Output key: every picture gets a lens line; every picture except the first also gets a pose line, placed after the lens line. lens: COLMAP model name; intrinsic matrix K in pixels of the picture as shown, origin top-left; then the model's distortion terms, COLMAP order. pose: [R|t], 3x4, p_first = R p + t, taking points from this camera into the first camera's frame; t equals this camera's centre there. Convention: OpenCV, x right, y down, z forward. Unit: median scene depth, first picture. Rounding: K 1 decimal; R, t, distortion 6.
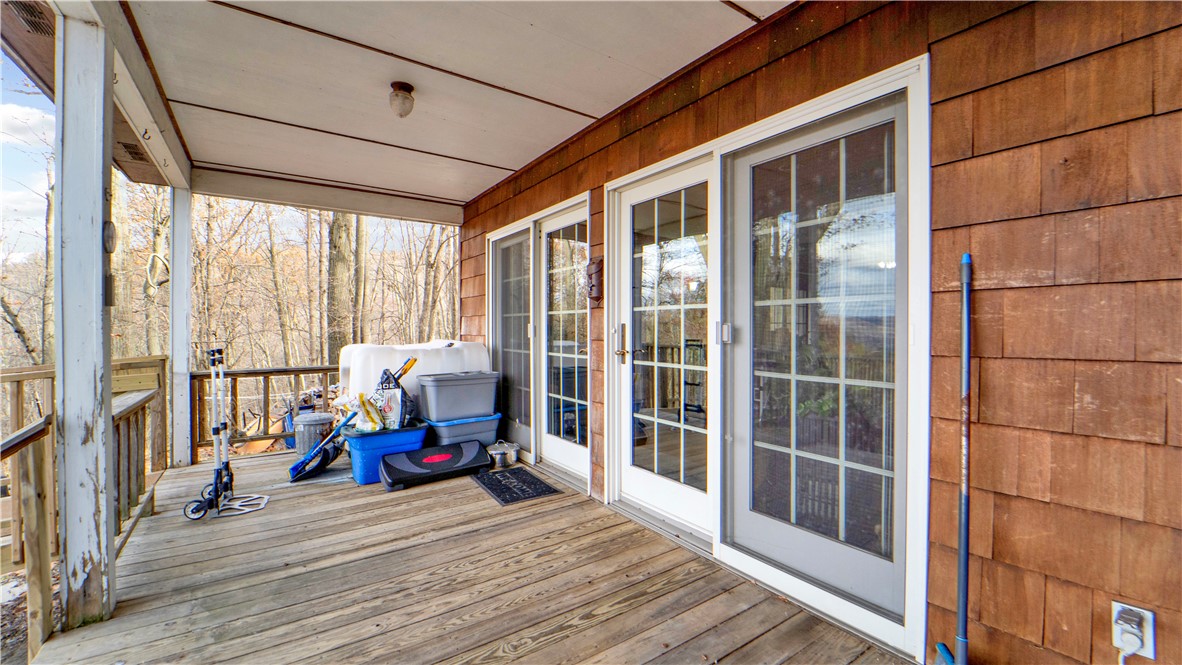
lens RADIAL K [[478.9, 0, 608.2], [0, 478.9, 333.4], [0, 0, 1]] dist [-0.023092, 0.000071]
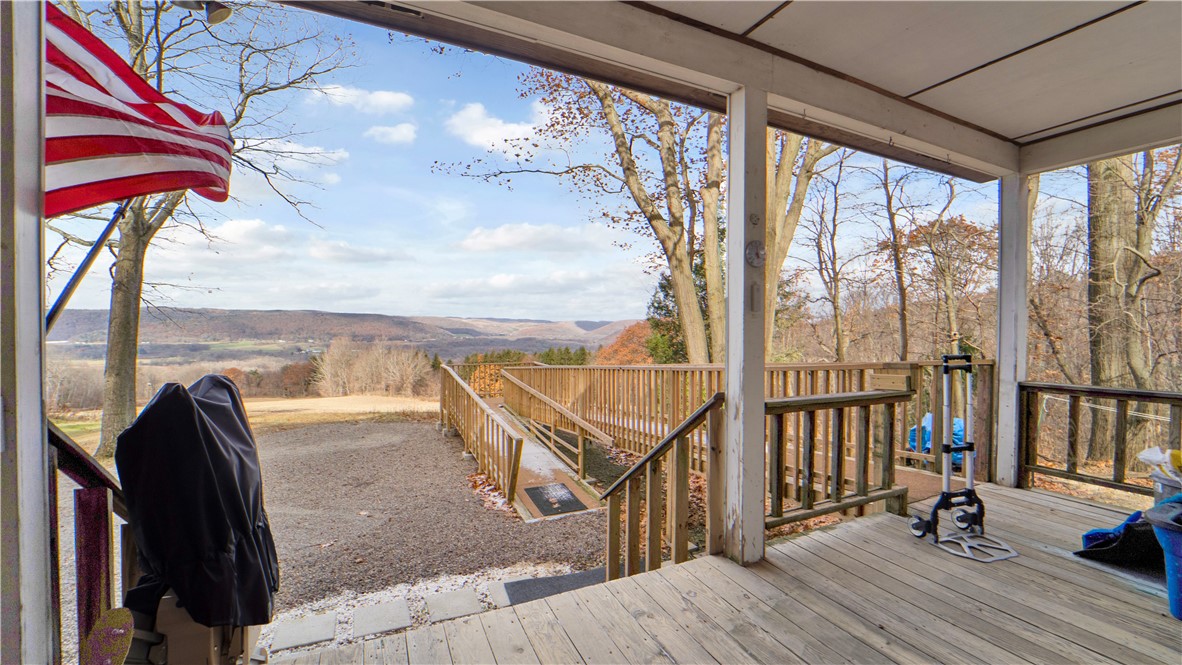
lens RADIAL K [[478.9, 0, 608.2], [0, 478.9, 333.4], [0, 0, 1]] dist [-0.023092, 0.000071]
pose [[-0.172926, 0.006696, -0.984912, 0.127982], [-0.016390, 0.999819, 0.009675, -0.003604], [0.984798, 0.017816, -0.172785, 0.490677]]
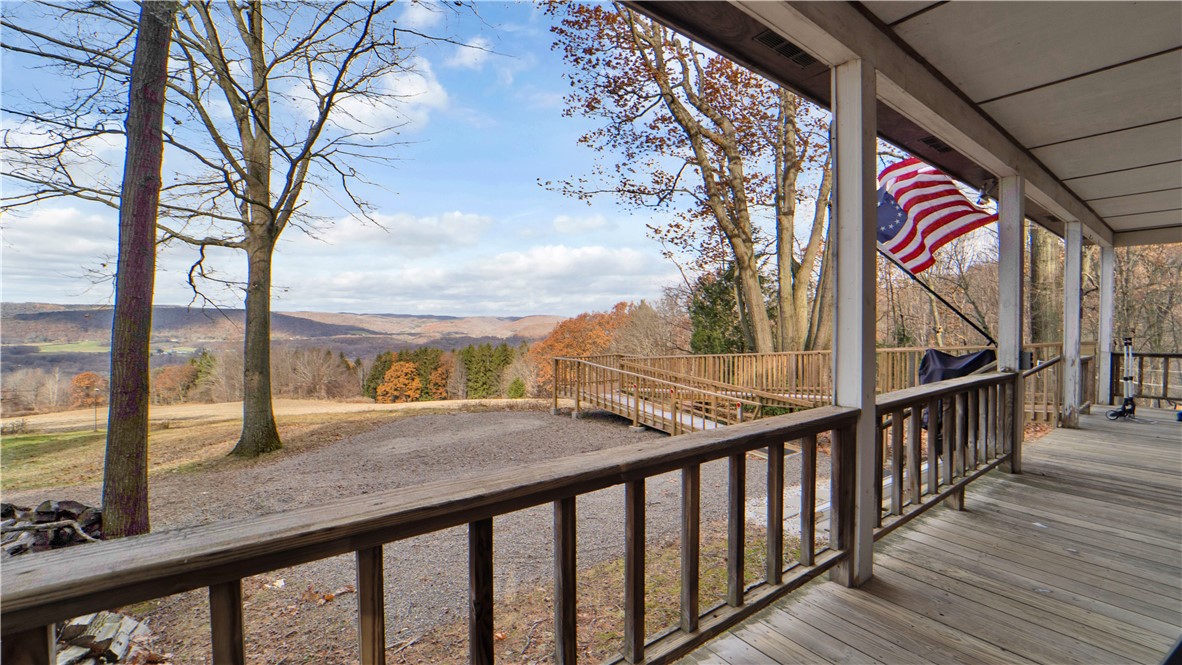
lens RADIAL K [[484.4, 0, 591.0], [0, 484.4, 332.5], [0, 0, 1]] dist [-0.016957, 0.000286]
pose [[0.017219, 0.014367, -0.999749, 1.025433], [-0.010489, 0.999844, 0.014188, 0.009346], [0.999797, 0.010242, 0.017367, -1.177384]]
